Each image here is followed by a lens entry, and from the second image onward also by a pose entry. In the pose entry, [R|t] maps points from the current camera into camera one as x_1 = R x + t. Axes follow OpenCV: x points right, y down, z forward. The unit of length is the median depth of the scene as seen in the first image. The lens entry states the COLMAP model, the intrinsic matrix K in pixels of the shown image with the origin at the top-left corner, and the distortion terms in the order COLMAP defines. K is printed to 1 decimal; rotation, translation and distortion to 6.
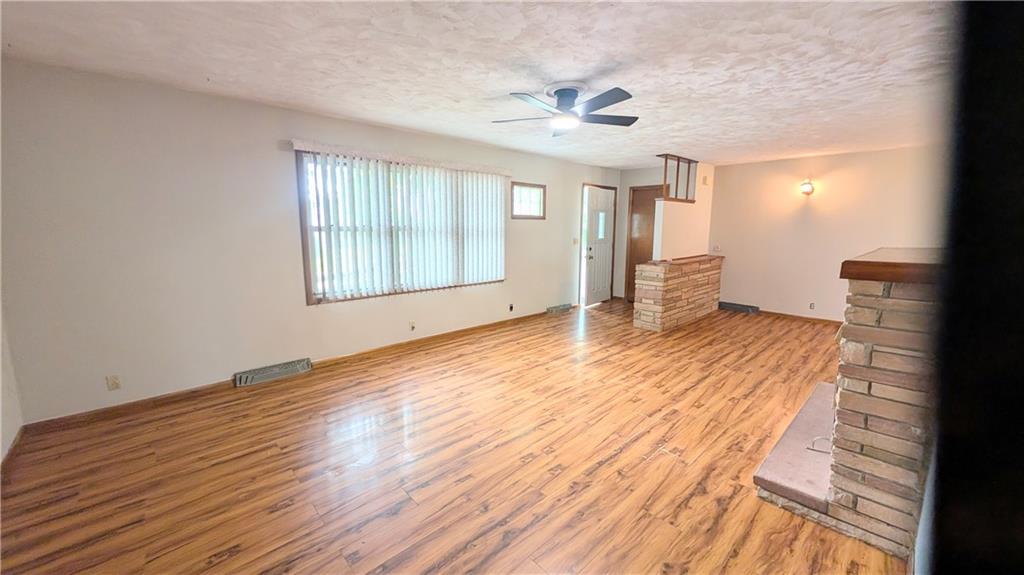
lens RADIAL K [[385.8, 0, 510.3], [0, 385.8, 286.5], [0, 0, 1]] dist [0.000970, -0.000080]
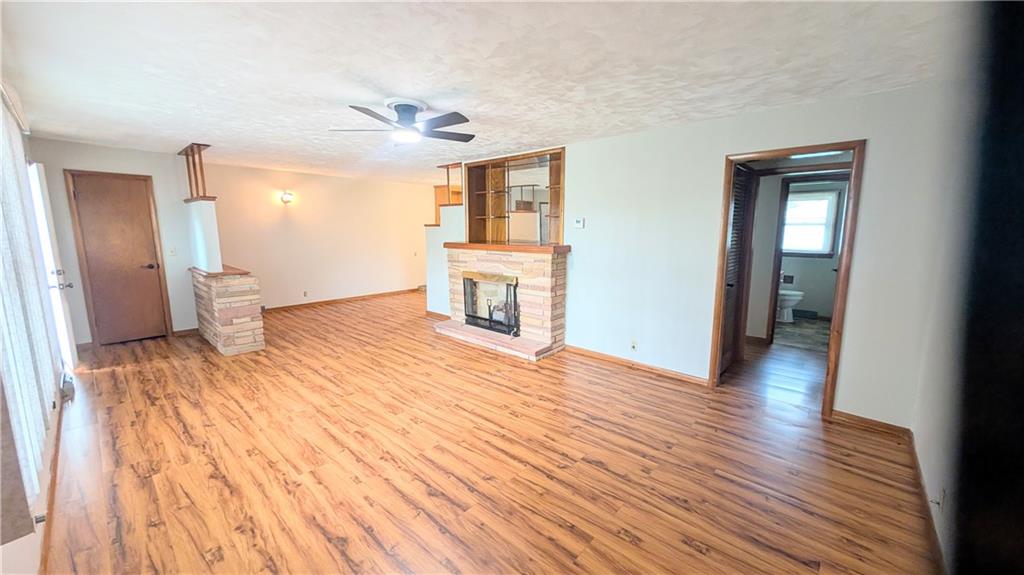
lens RADIAL K [[385.8, 0, 508.8], [0, 385.8, 285.2], [0, 0, 1]] dist [0.000970, -0.000080]
pose [[-0.082482, -0.152900, 0.984794, -0.774007], [0.151236, 0.974796, 0.164014, -0.130743], [-0.985050, 0.162464, -0.057279, 0.683272]]
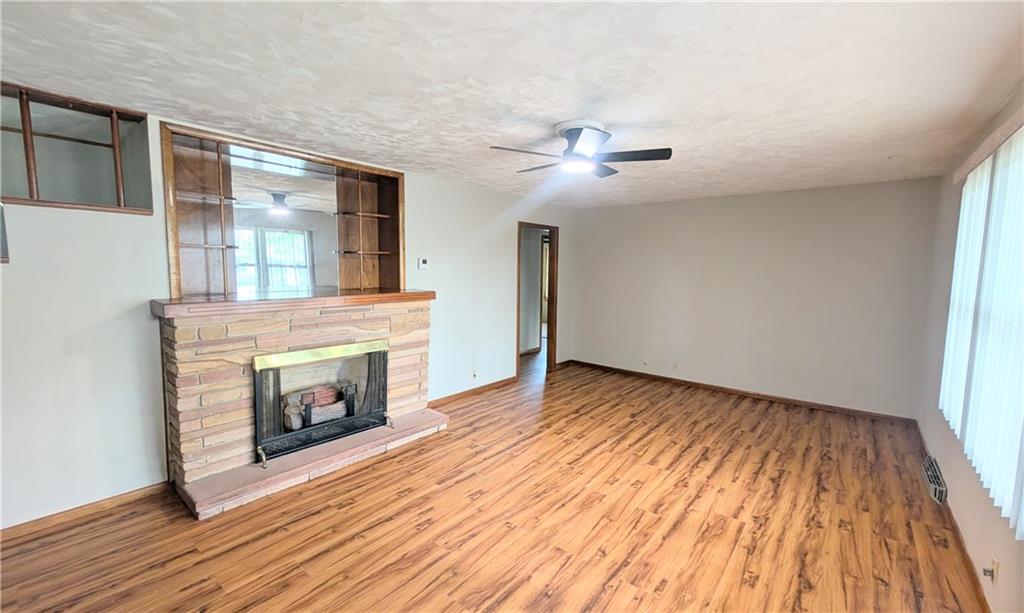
lens RADIAL K [[410.8, 0, 546.2], [0, 410.8, 303.5], [0, 0, 1]] dist [0.000997, 0.000262]
pose [[-0.985260, -0.007128, -0.170916, 0.294434], [-0.048494, 0.969782, 0.239104, -0.273768], [0.164047, 0.243868, -0.955833, 1.559457]]
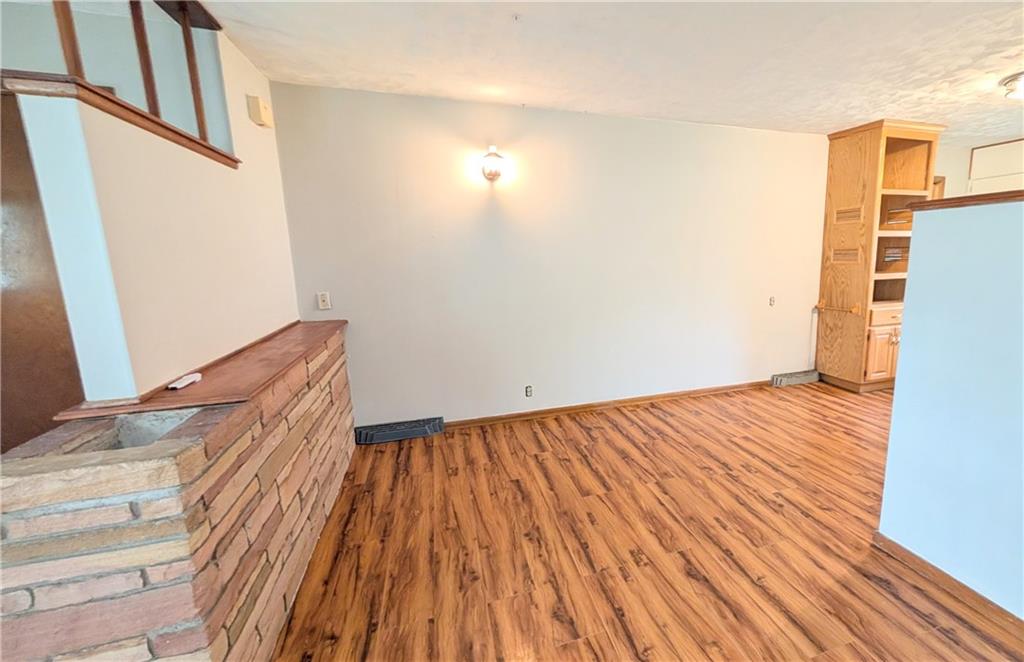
lens RADIAL K [[443.1, 0, 586.8], [0, 443.1, 329.5], [0, 0, 1]] dist [0.000025, 0.000729]
pose [[0.401213, -0.161700, 0.901600, 0.430613], [0.155750, 0.982005, 0.106811, -0.142101], [-0.902646, 0.097570, 0.419177, 1.053724]]
